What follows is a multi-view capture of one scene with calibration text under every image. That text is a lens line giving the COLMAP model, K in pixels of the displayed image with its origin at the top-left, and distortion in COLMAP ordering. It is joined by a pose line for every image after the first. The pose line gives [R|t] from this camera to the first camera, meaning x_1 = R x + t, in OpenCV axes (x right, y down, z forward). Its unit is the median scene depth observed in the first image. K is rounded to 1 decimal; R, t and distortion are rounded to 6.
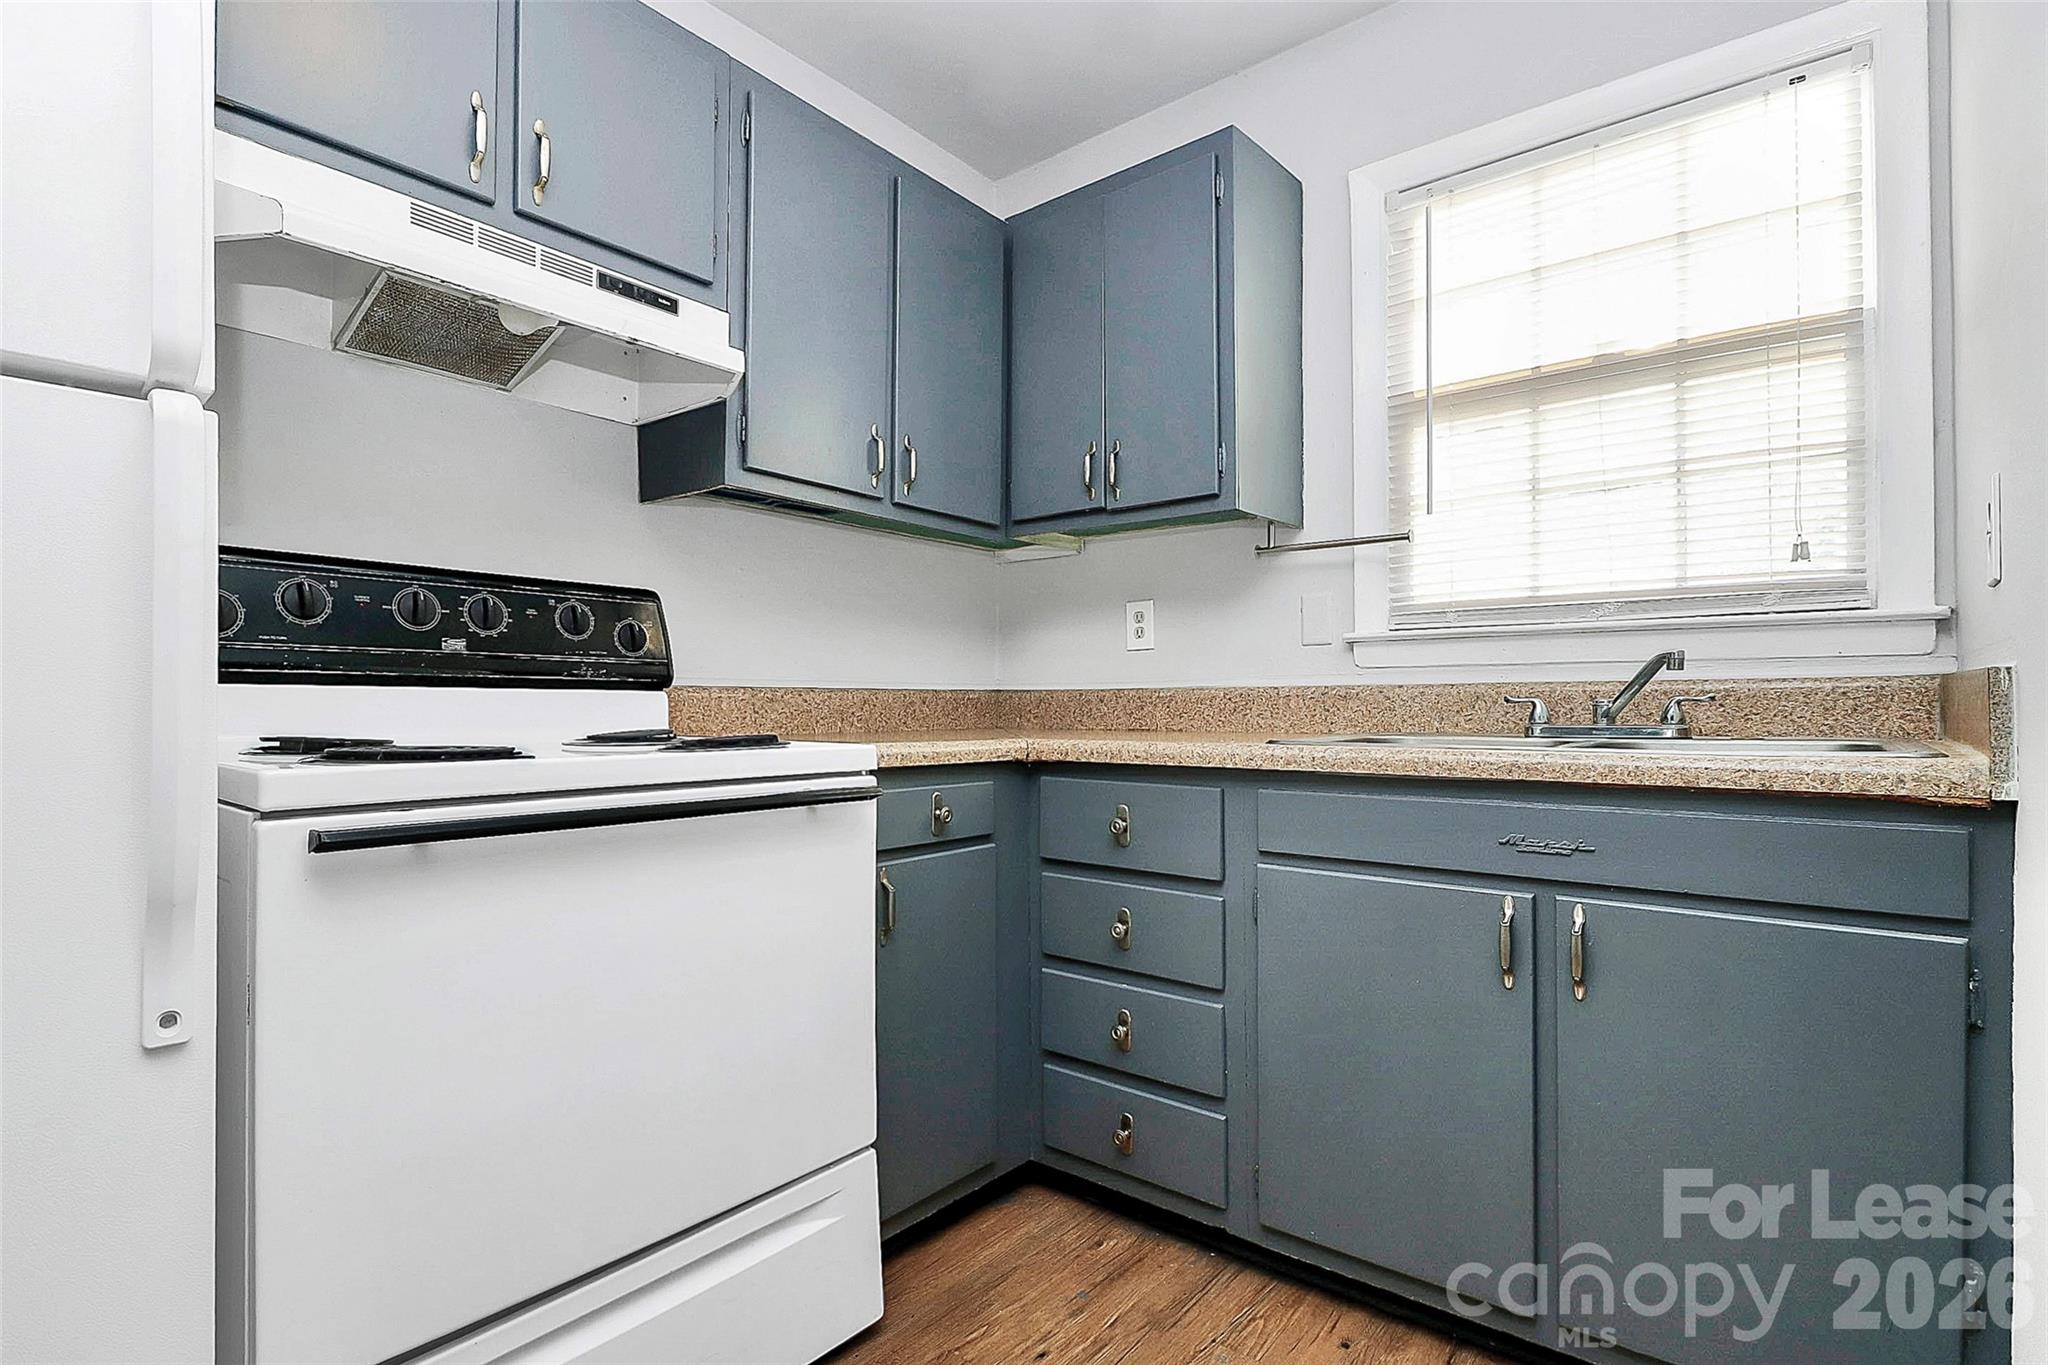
lens RADIAL K [[977.4, 0, 1031.9], [0, 977.4, 708.3], [0, 0, 1]] dist [0.021100, -0.028126]
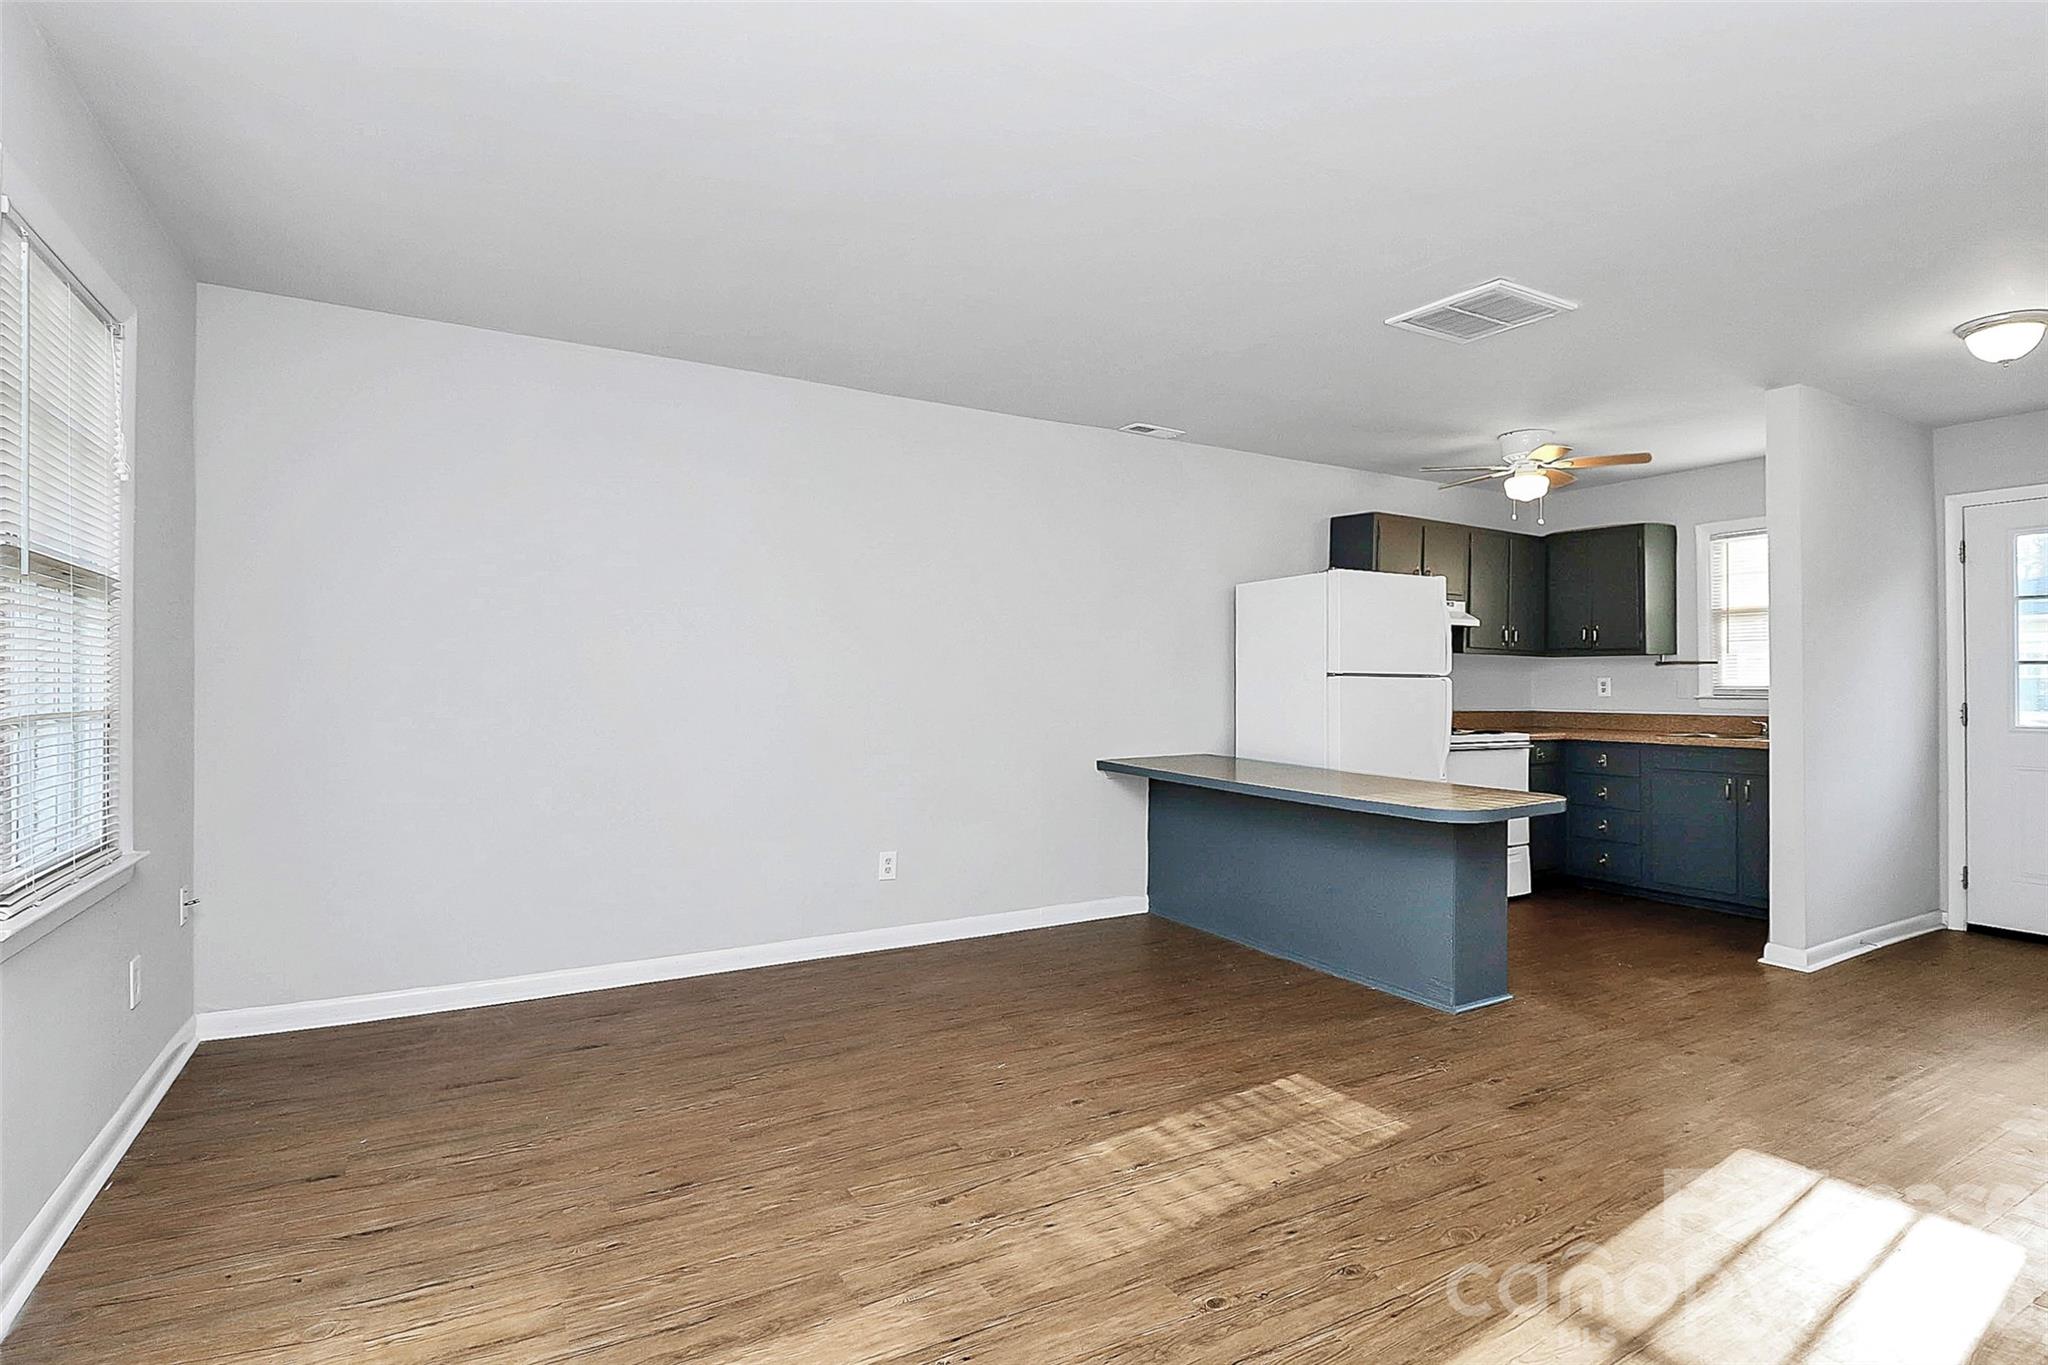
lens RADIAL K [[1000.7, 0, 1024.0], [0, 1000.7, 682.5], [0, 0, 1]] dist [0.001603, 0.000154]
pose [[0.931966, 0.001100, -0.362545, -0.496876], [-0.003183, 0.999982, -0.005147, -0.113894], [0.362533, 0.005950, 0.931952, -2.784588]]
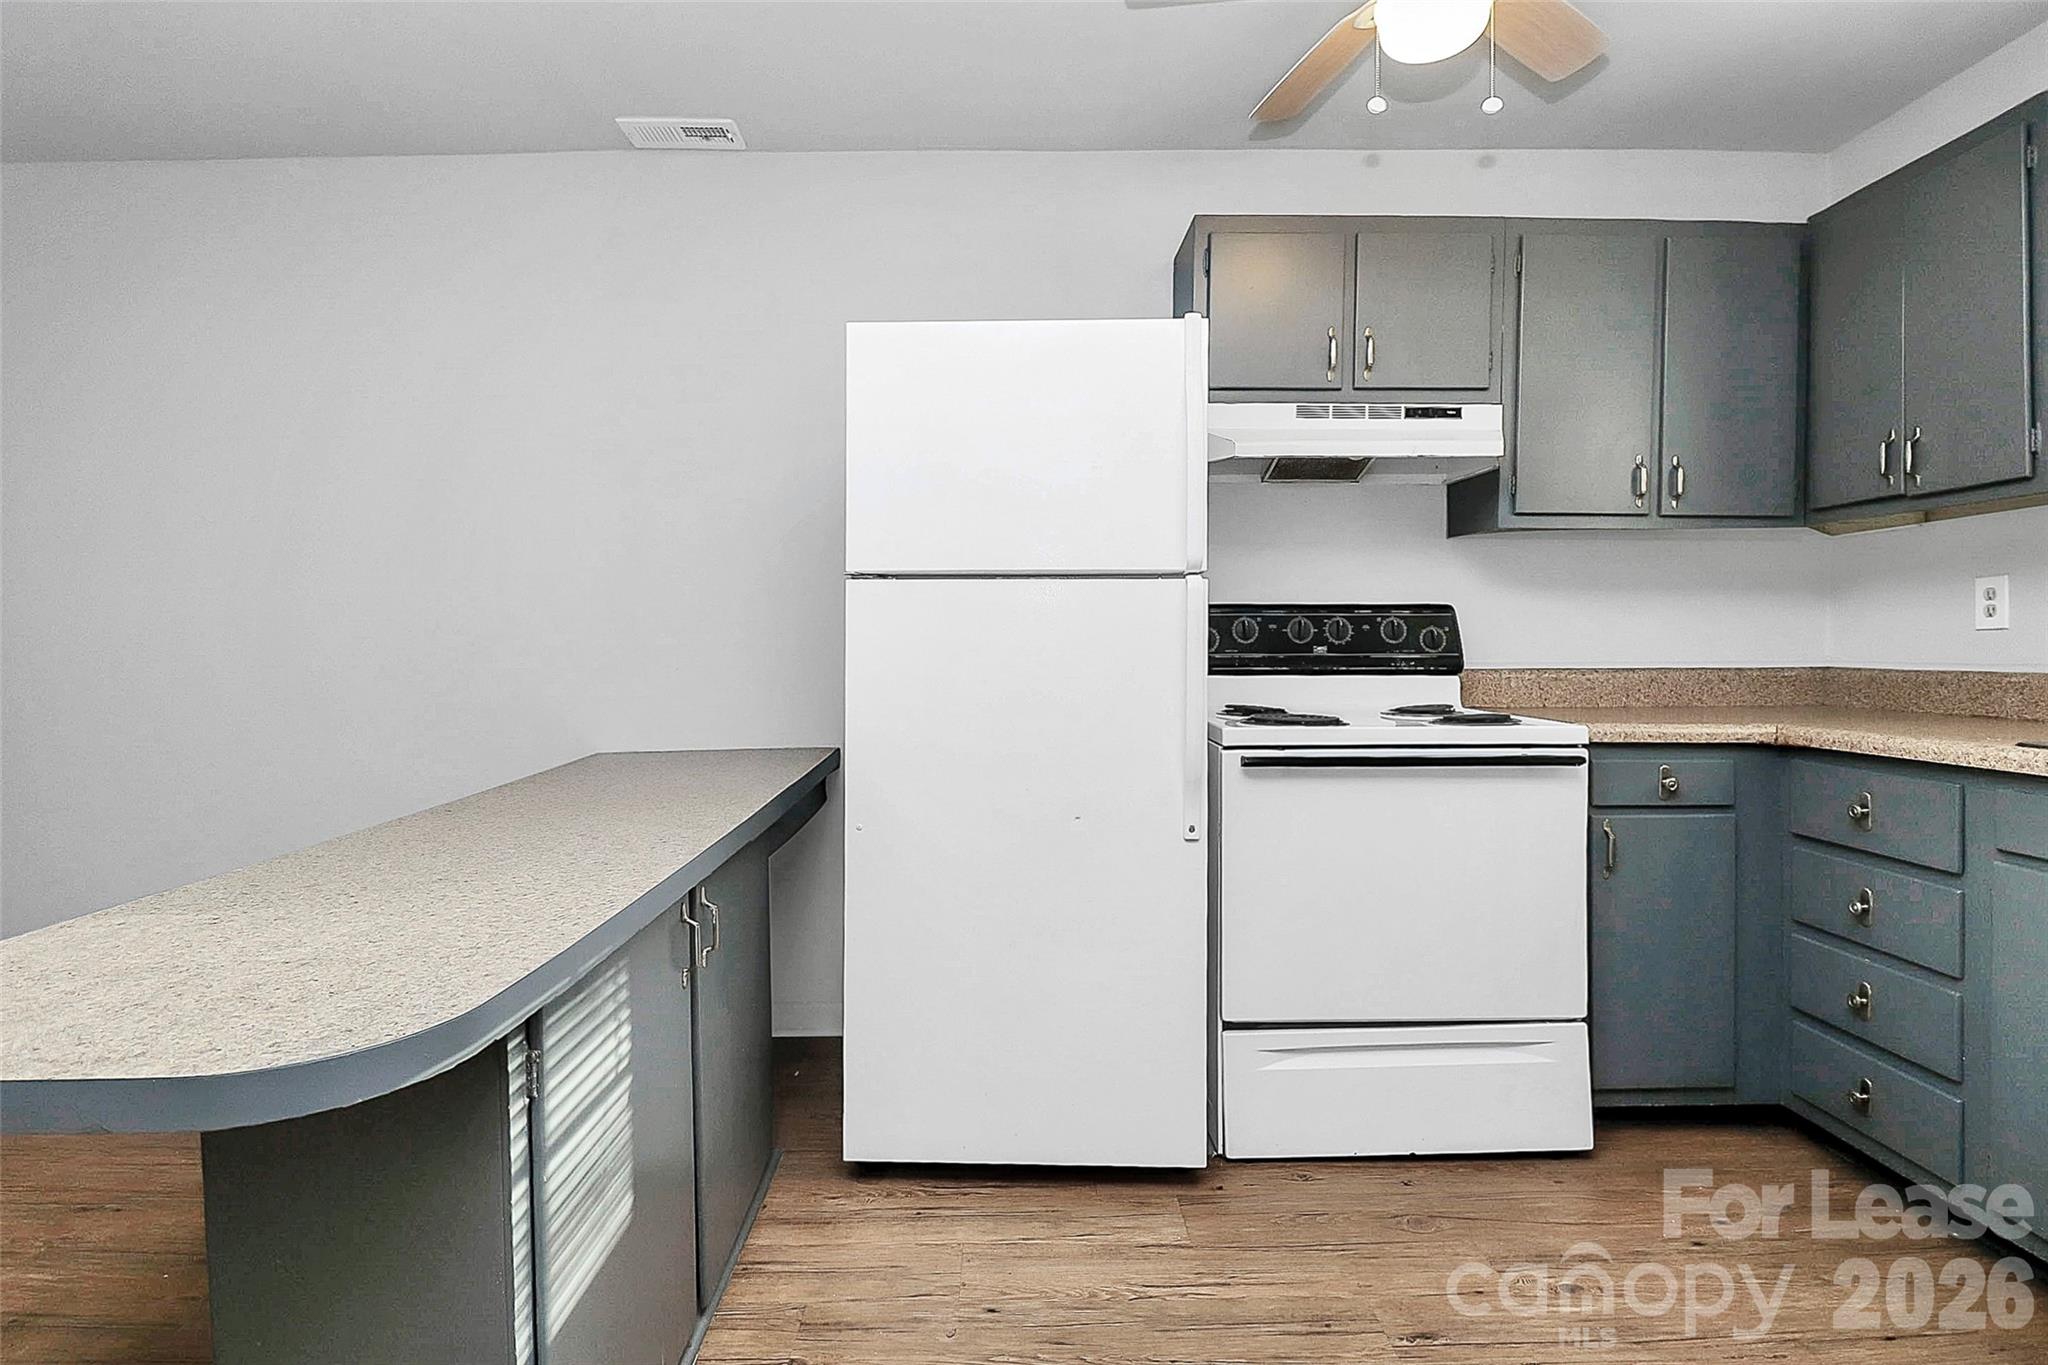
lens RADIAL K [[977.4, 0, 1031.9], [0, 977.4, 708.3], [0, 0, 1]] dist [0.021100, -0.028126]
pose [[0.645694, 0.044827, -0.762279, 0.329793], [0.001188, 0.998215, 0.059707, -0.060227], [0.763595, -0.039458, 0.644488, -0.402589]]
